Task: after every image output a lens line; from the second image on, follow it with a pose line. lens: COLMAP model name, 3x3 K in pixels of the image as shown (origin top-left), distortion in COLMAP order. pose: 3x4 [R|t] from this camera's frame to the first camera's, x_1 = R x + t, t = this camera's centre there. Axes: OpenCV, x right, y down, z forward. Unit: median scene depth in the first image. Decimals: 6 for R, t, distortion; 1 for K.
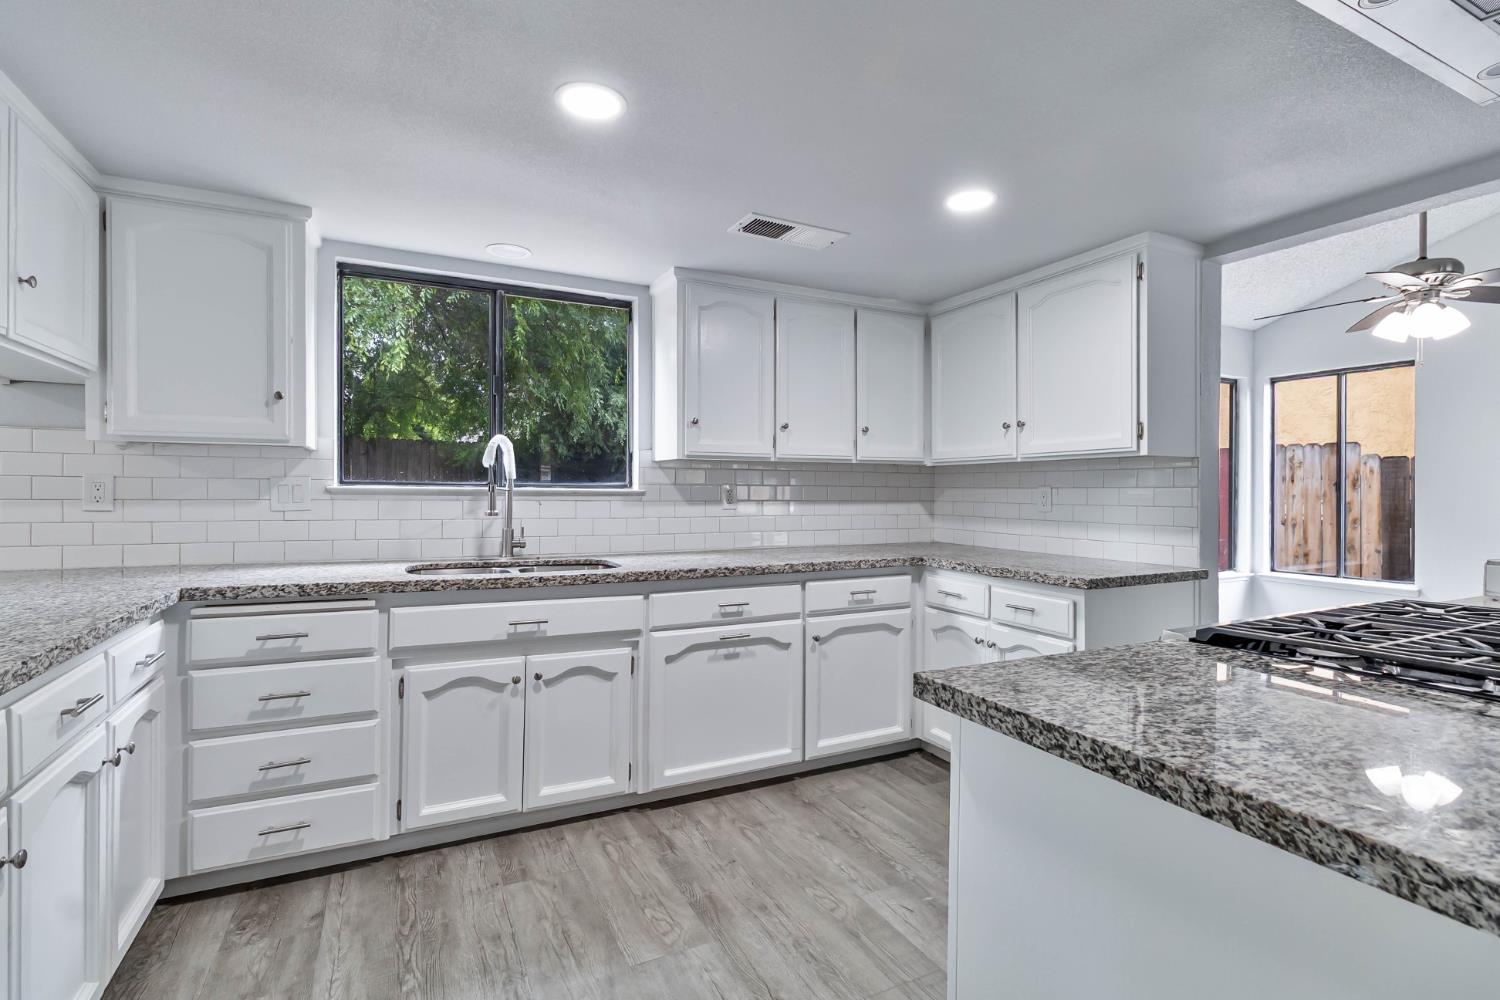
lens RADIAL K [[697.1, 0, 745.6], [0, 697.1, 491.8], [0, 0, 1]] dist [0.001407, 0.000256]
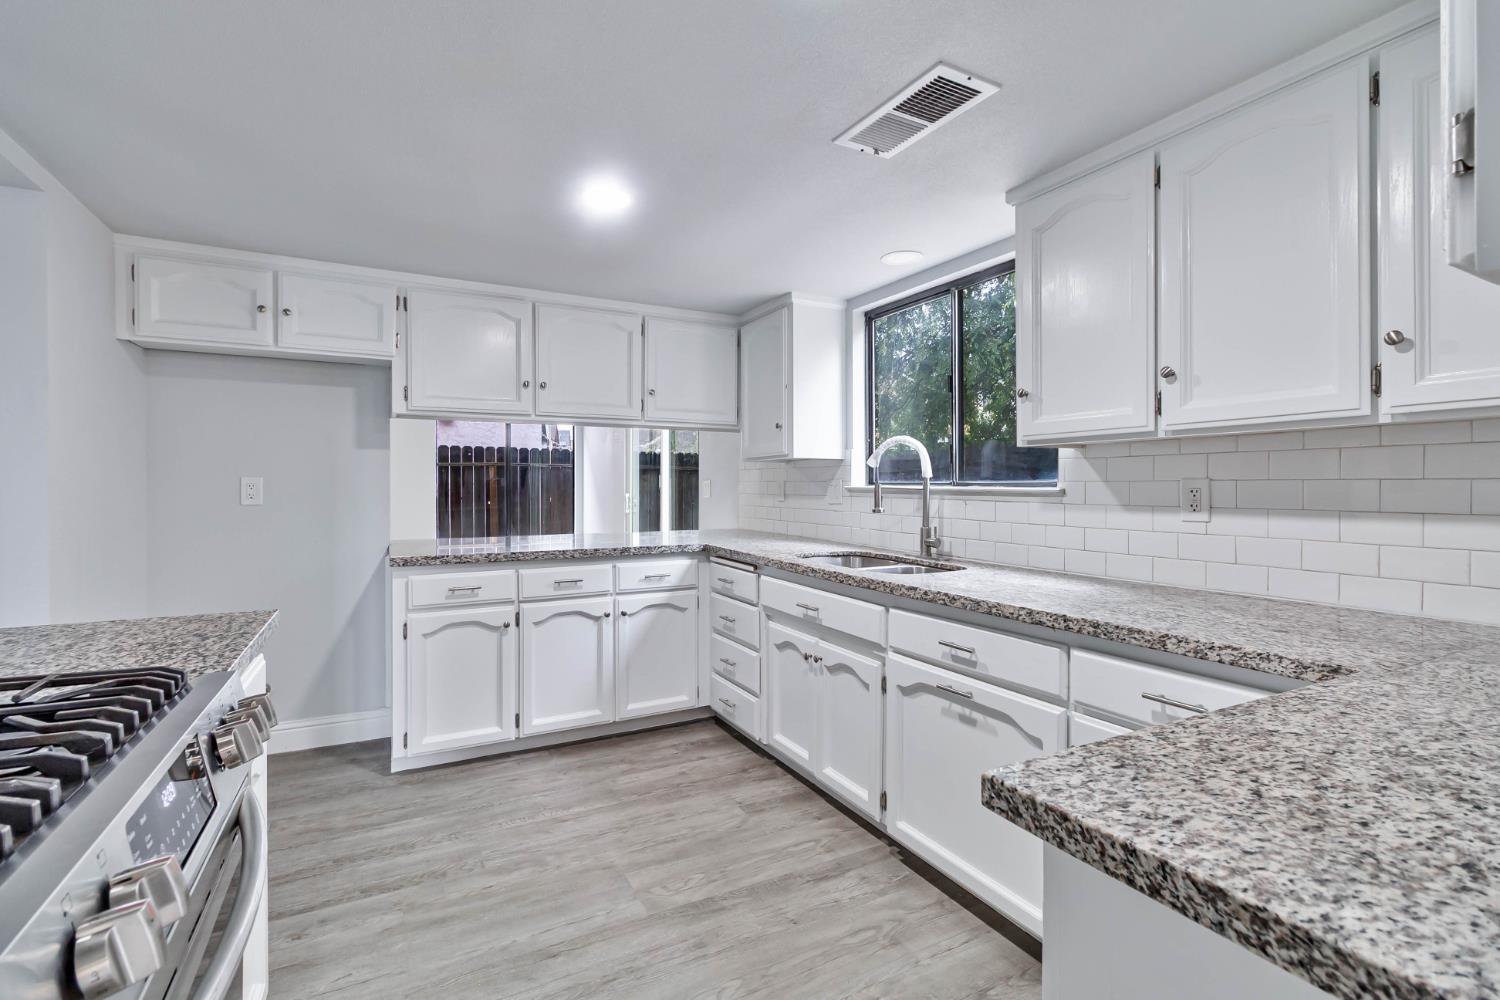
lens RADIAL K [[697.1, 0, 774.8], [0, 697.1, 487.0], [0, 0, 1]] dist [0.001407, 0.000256]
pose [[0.050046, -0.002327, -0.998744, 0.737105], [-0.003355, 0.999991, -0.002498, -0.001929], [0.998741, 0.003476, 0.050038, 0.818998]]
